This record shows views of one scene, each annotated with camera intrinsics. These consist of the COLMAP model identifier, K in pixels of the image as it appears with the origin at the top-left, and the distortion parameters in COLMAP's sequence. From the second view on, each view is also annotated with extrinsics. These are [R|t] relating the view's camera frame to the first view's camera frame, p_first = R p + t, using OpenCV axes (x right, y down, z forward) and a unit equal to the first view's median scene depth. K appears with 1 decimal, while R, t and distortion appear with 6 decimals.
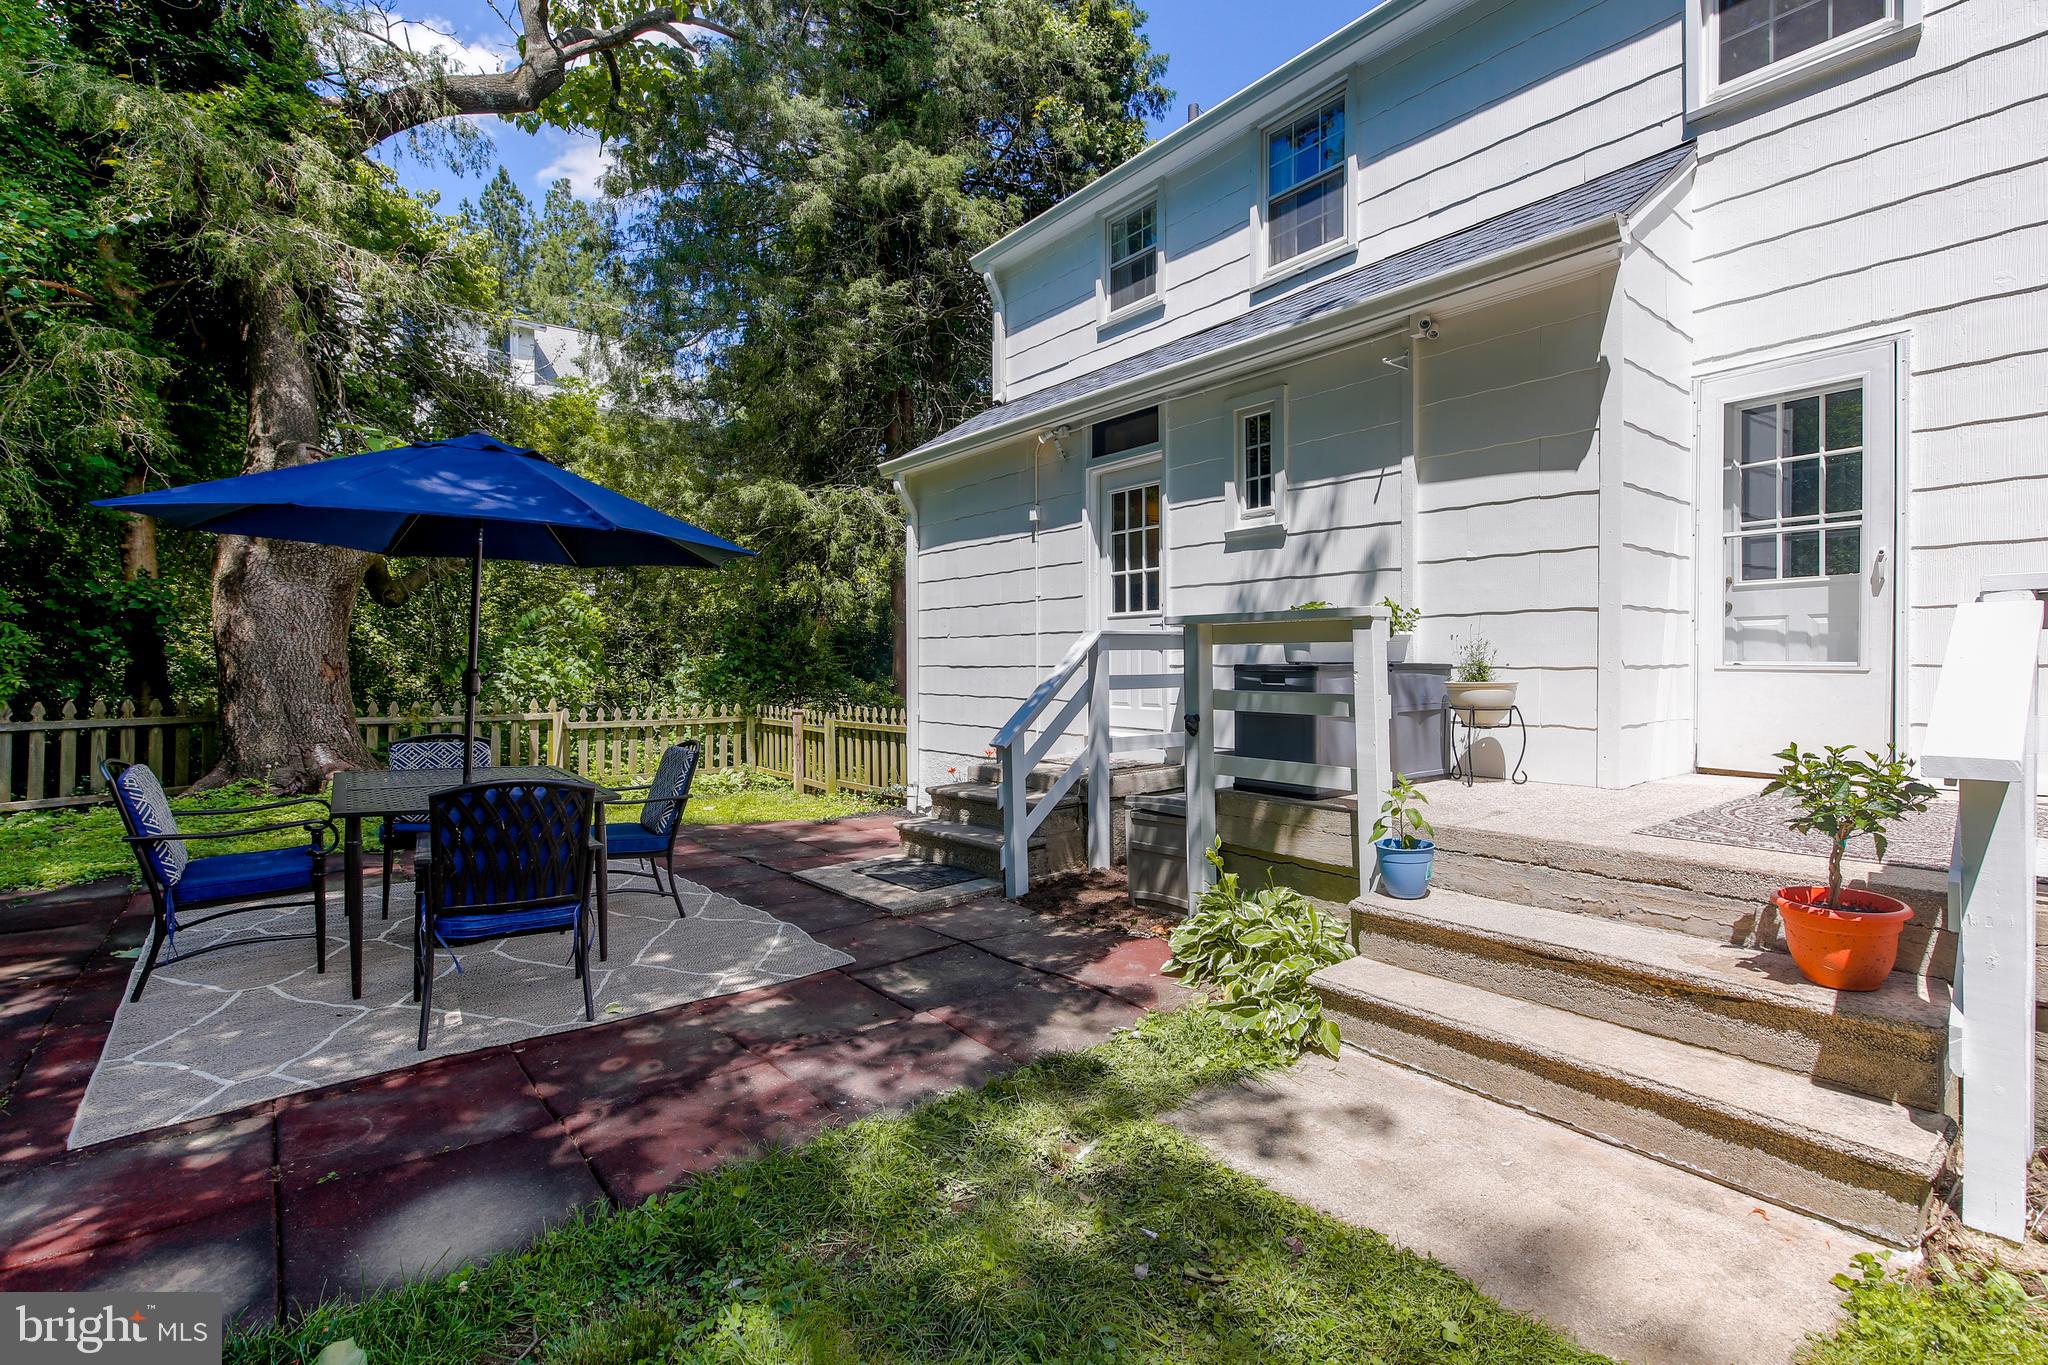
lens RADIAL K [[926.2, 0, 1028.8], [0, 926.2, 667.3], [0, 0, 1]] dist [-0.017624, 0.007690]
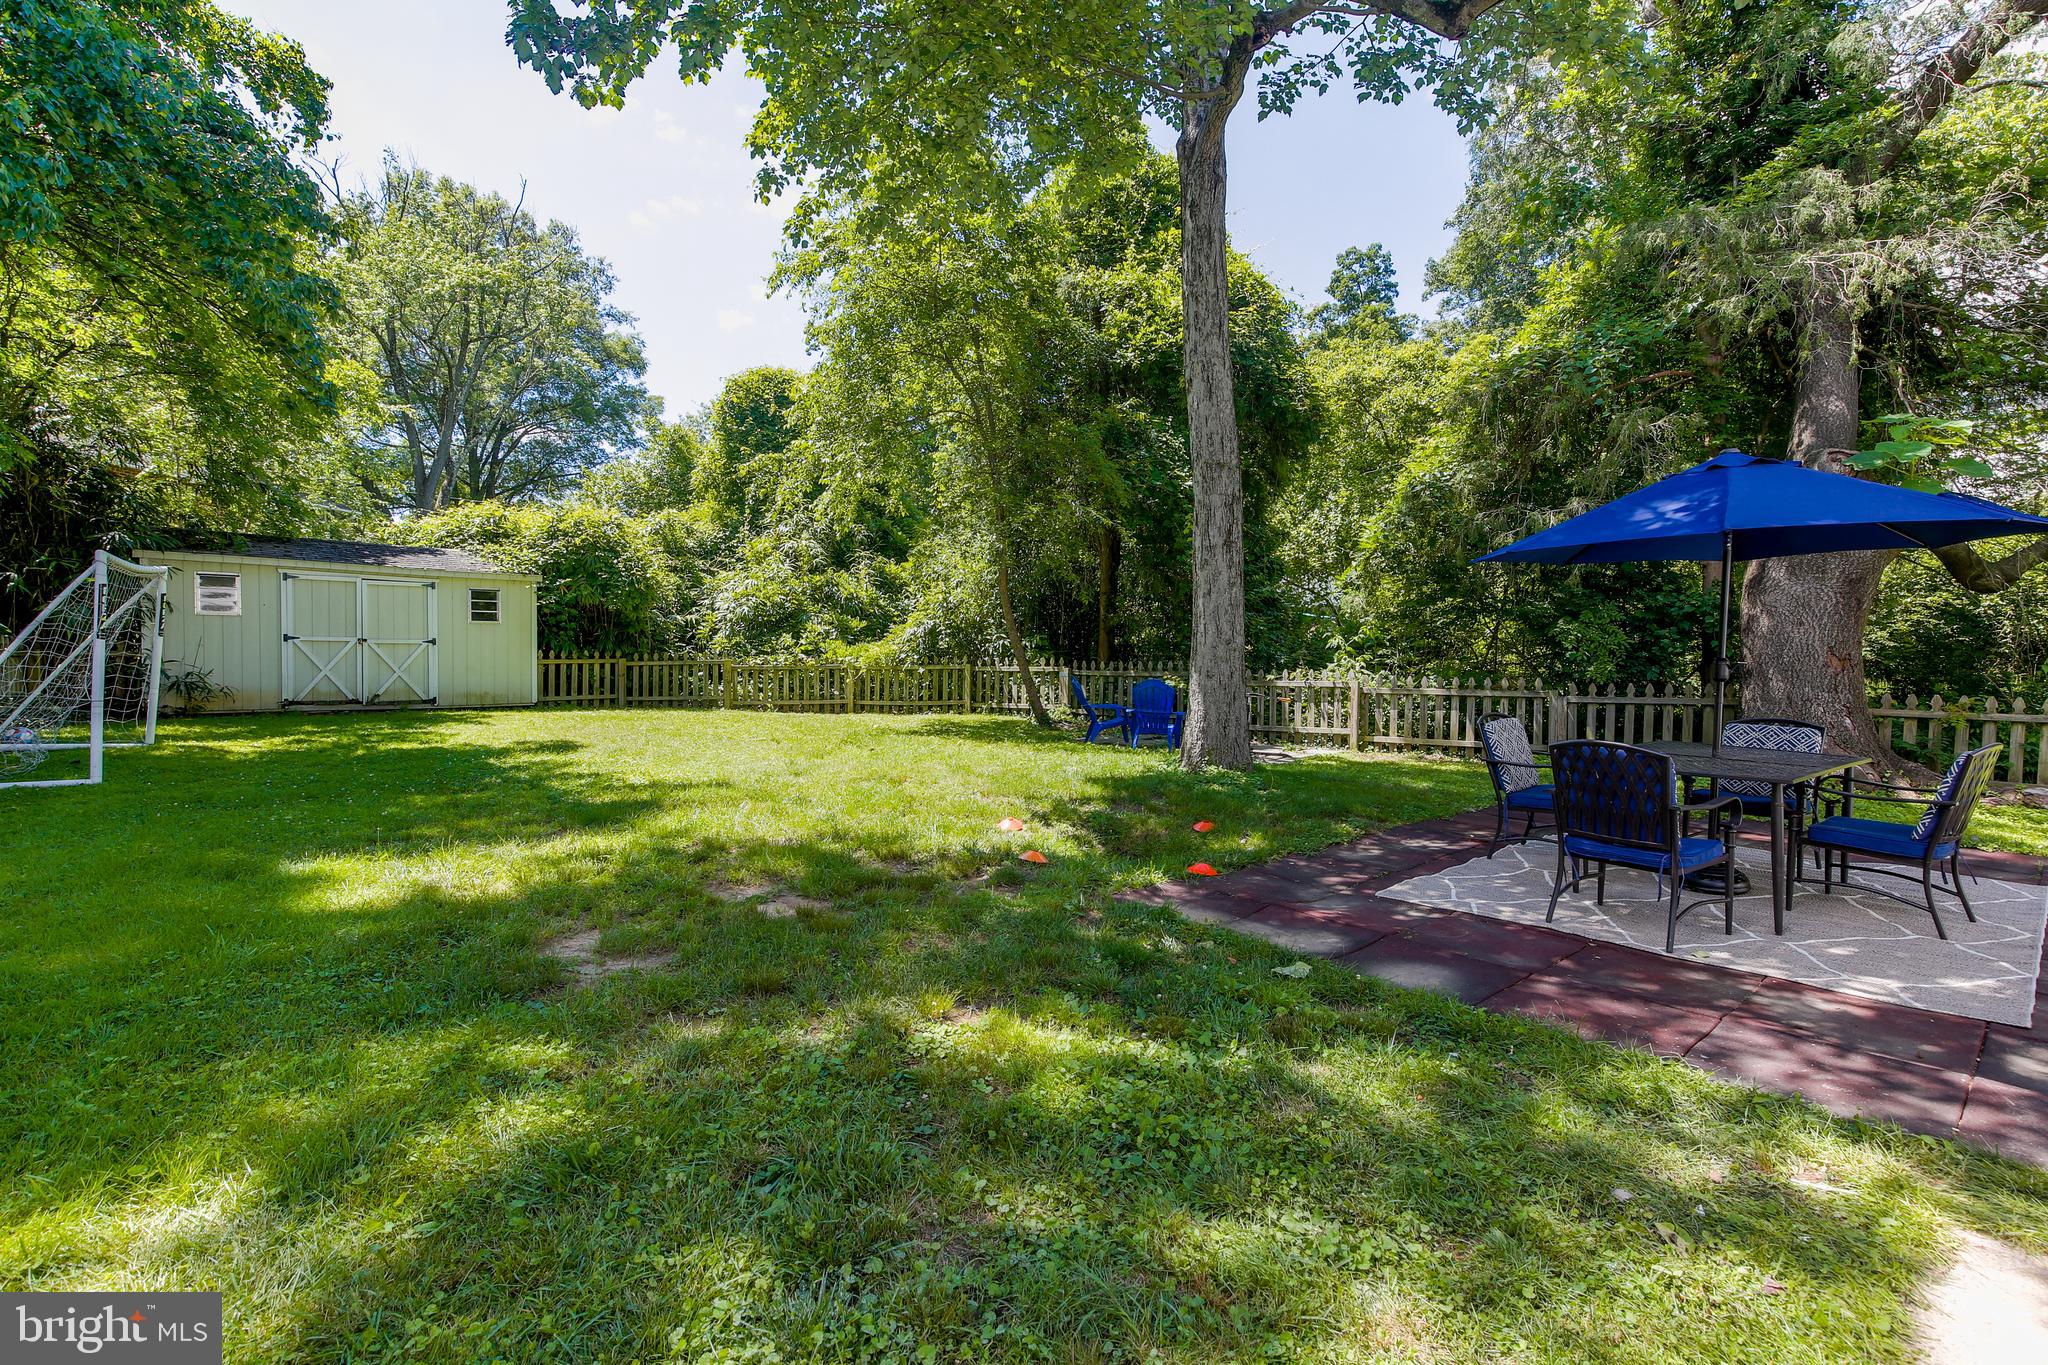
lens RADIAL K [[926.2, 0, 1028.8], [0, 926.2, 667.3], [0, 0, 1]] dist [-0.017624, 0.007690]
pose [[0.031104, 0.012590, -0.999437, 0.432823], [-0.001784, 0.999920, 0.012540, -0.003097], [0.999515, 0.001393, 0.031124, 0.071977]]
